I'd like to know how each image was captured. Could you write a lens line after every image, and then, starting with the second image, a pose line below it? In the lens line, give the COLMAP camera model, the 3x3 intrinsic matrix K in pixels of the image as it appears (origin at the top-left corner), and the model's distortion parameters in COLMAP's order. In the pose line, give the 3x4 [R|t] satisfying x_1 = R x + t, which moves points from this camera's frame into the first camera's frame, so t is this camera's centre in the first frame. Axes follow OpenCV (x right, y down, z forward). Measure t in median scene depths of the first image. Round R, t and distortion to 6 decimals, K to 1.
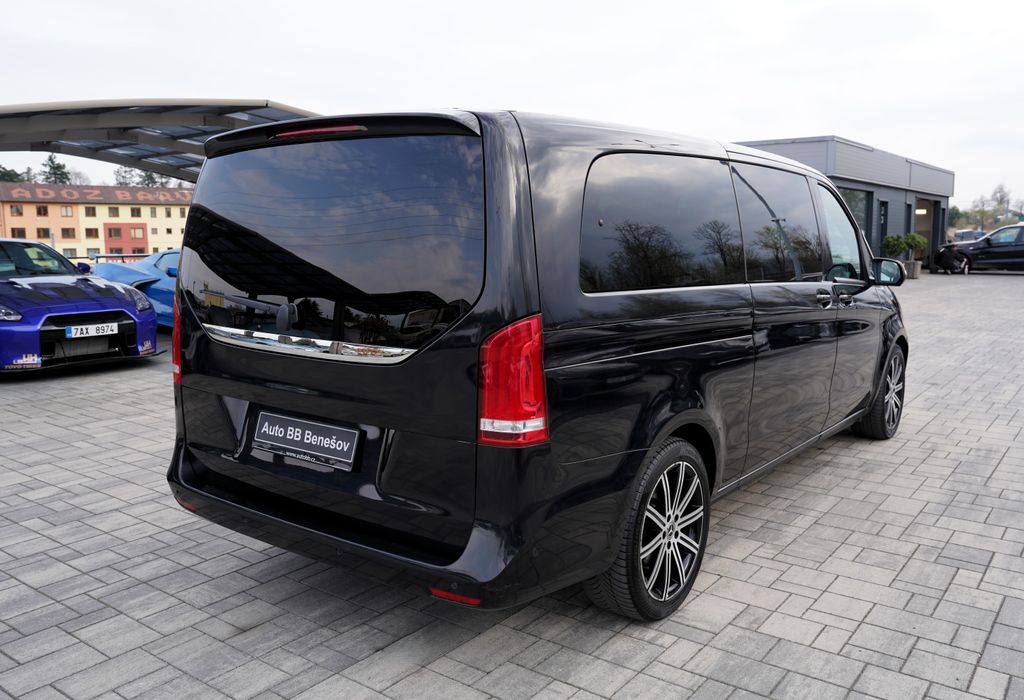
lens RADIAL K [[852.7, 0, 512.0], [0, 852.7, 350.0], [0, 0, 1]] dist [-0.013604, -0.002137]
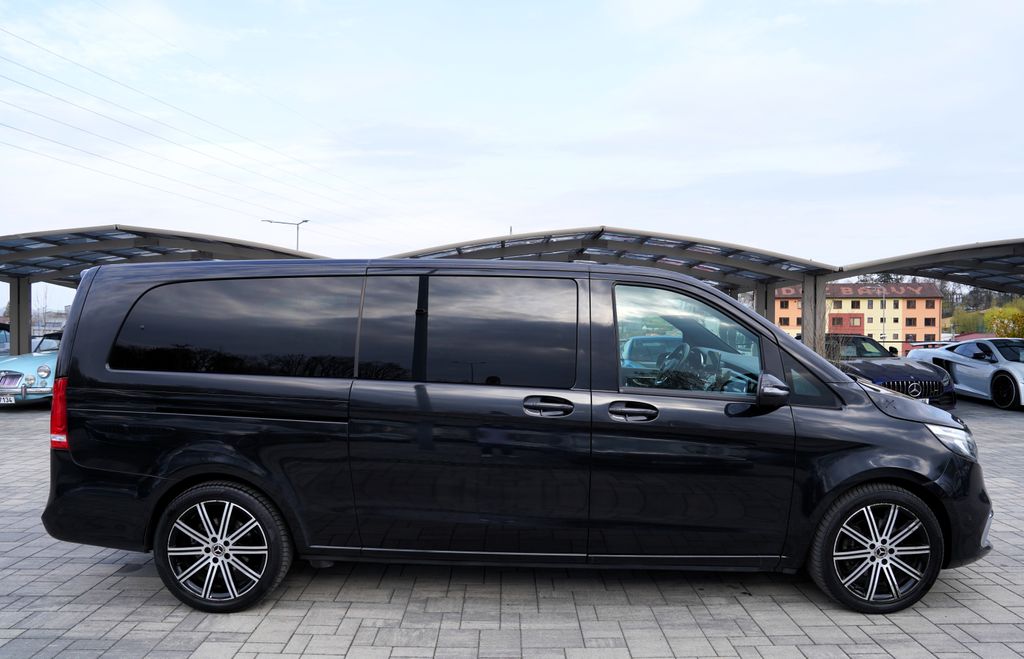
lens RADIAL K [[712.2, 0, 512.0], [0, 712.2, 329.5], [0, 0, 1]] dist [-0.108415, 0.077716]
pose [[0.583964, 0.013198, -0.811672, 1.338967], [-0.113711, 0.991340, -0.065691, -0.115925], [0.803776, 0.130657, 0.580408, 0.679324]]
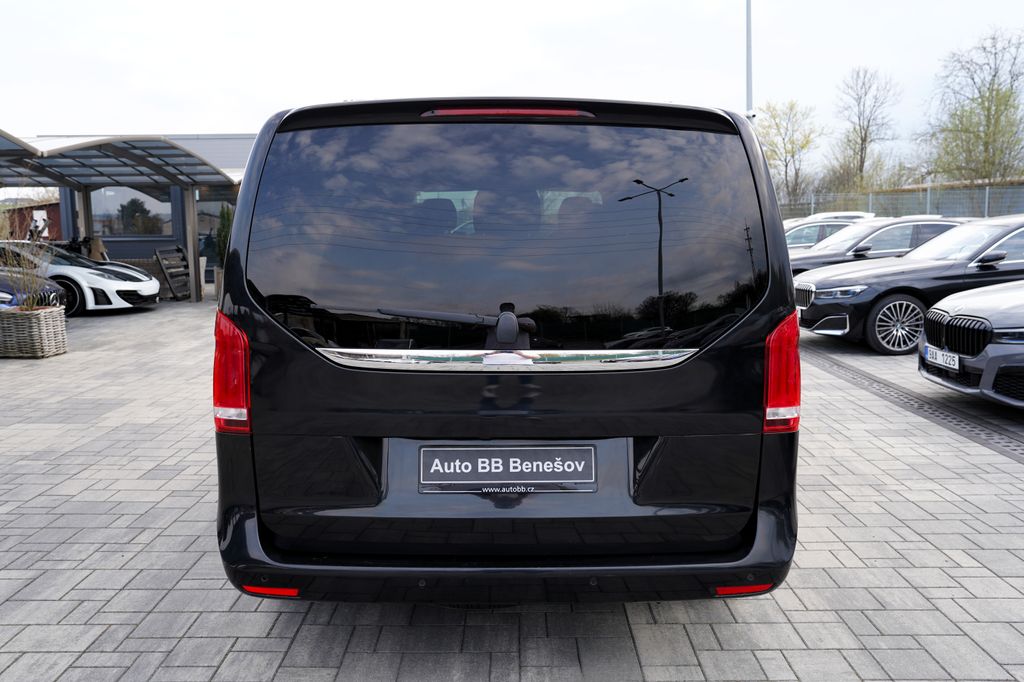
lens RADIAL K [[851.9, 0, 512.0], [0, 851.9, 341.0], [0, 0, 1]] dist [-0.014308, 0.009531]
pose [[0.802174, -0.081905, 0.591446, -0.673110], [0.090461, 0.995784, 0.015208, -0.034509], [-0.590198, 0.041303, 0.806201, 0.263377]]
